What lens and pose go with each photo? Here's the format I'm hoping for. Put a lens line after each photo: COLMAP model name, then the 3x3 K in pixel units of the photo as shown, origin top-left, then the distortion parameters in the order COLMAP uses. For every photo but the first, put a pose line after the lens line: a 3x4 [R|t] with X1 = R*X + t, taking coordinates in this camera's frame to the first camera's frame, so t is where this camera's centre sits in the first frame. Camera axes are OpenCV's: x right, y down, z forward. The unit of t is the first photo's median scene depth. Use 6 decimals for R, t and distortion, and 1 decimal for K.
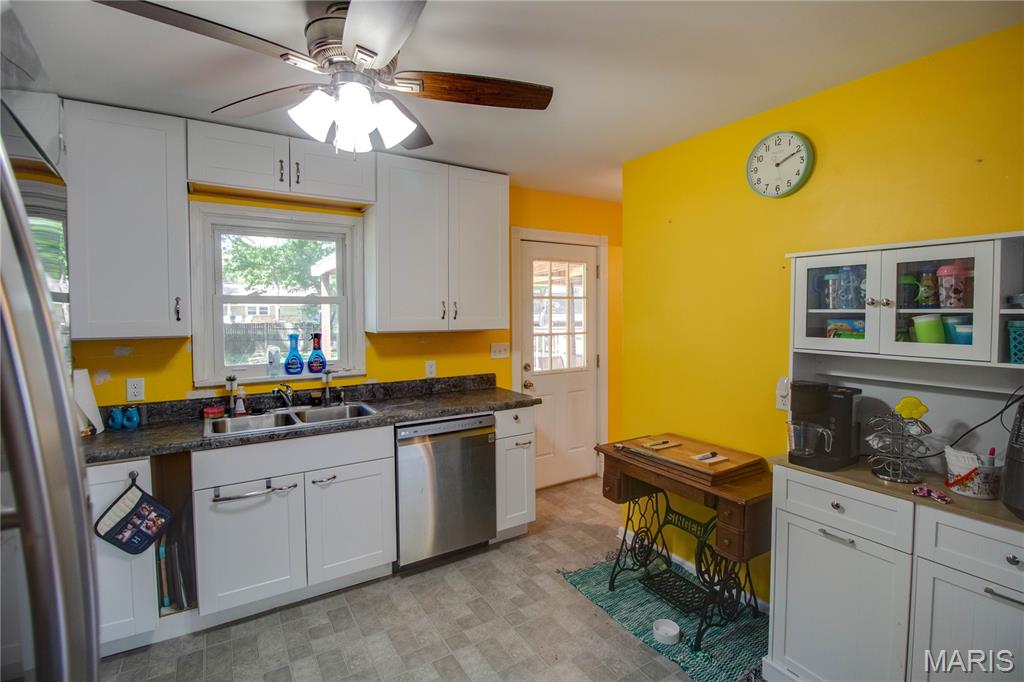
lens RADIAL K [[479.7, 0, 515.5], [0, 479.7, 325.6], [0, 0, 1]] dist [0.001085, -0.012814]
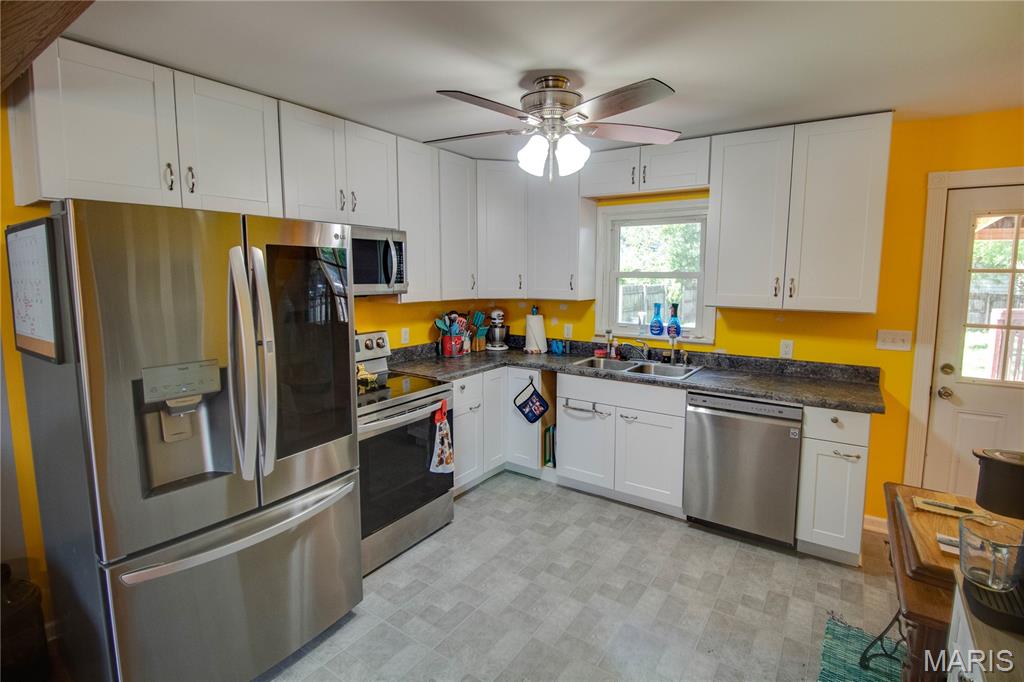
lens RADIAL K [[480.3, 0, 534.8], [0, 480.3, 321.6], [0, 0, 1]] dist [-0.018198, -0.000230]
pose [[0.407788, 0.096792, -0.907932, 0.578132], [-0.033378, 0.995281, 0.091112, -0.038615], [0.912466, -0.006850, 0.409094, 0.217339]]
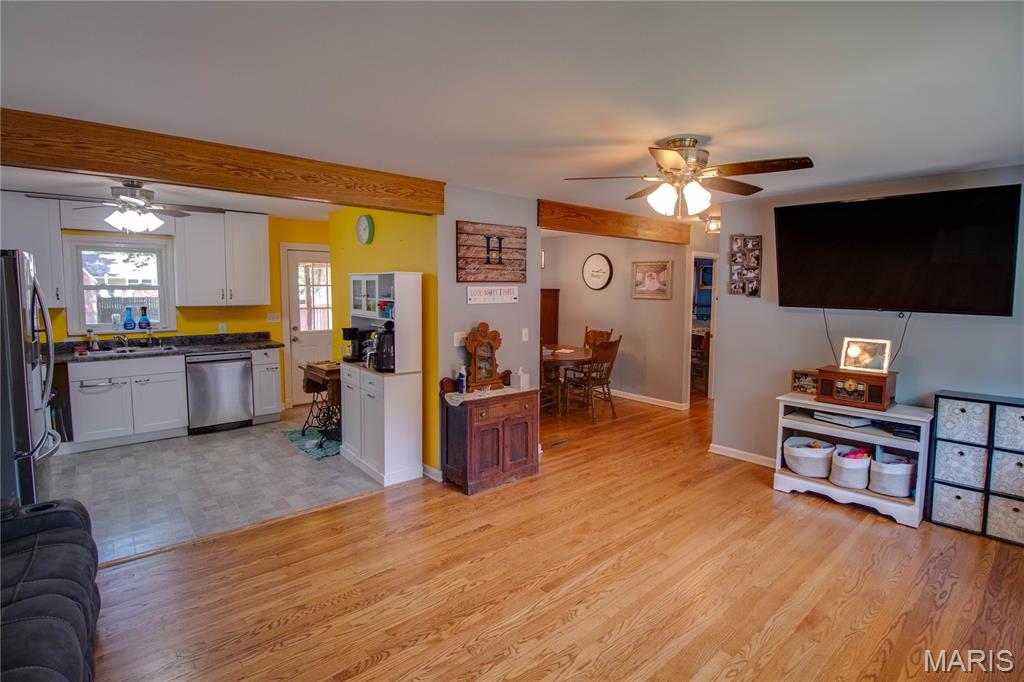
lens RADIAL K [[494.6, 0, 517.6], [0, 494.6, 326.0], [0, 0, 1]] dist [-0.000345, -0.012650]
pose [[0.988464, -0.000567, 0.151455, 0.734955], [-0.006983, 0.998759, 0.049311, -0.013141], [-0.151295, -0.049799, 0.987234, -1.094492]]
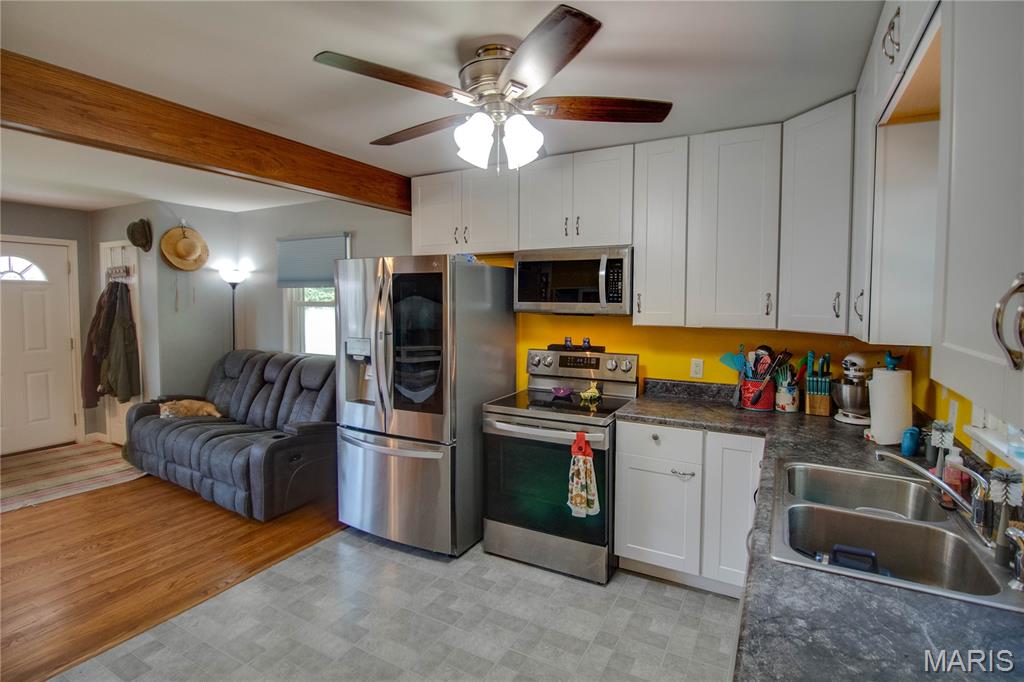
lens RADIAL K [[499.7, 0, 535.0], [0, 499.7, 322.9], [0, 0, 1]] dist [0.019305, -0.025589]
pose [[-0.873275, 0.022077, -0.486727, 0.111288], [-0.016864, 0.997005, 0.075480, -0.051256], [0.486935, 0.074123, -0.870287, 1.255441]]
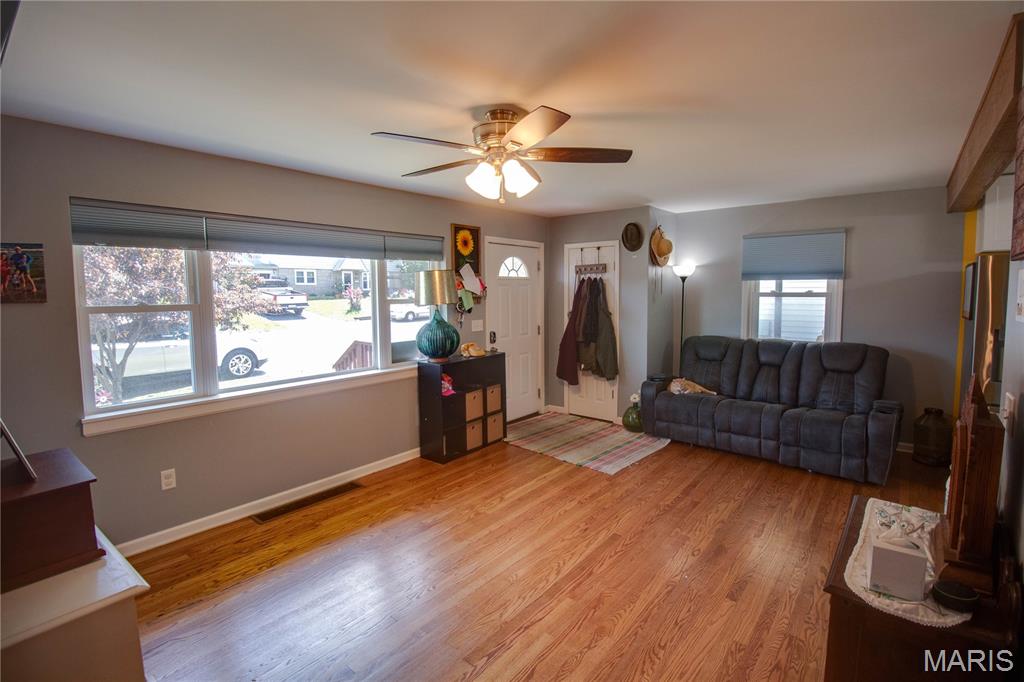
lens RADIAL K [[494.6, 0, 517.6], [0, 494.6, 326.0], [0, 0, 1]] dist [-0.000345, -0.012650]
pose [[-0.946920, 0.035378, -0.319517, 1.519503], [0.001064, 0.994266, 0.106934, -0.056718], [0.321467, 0.100918, -0.941528, 0.826155]]
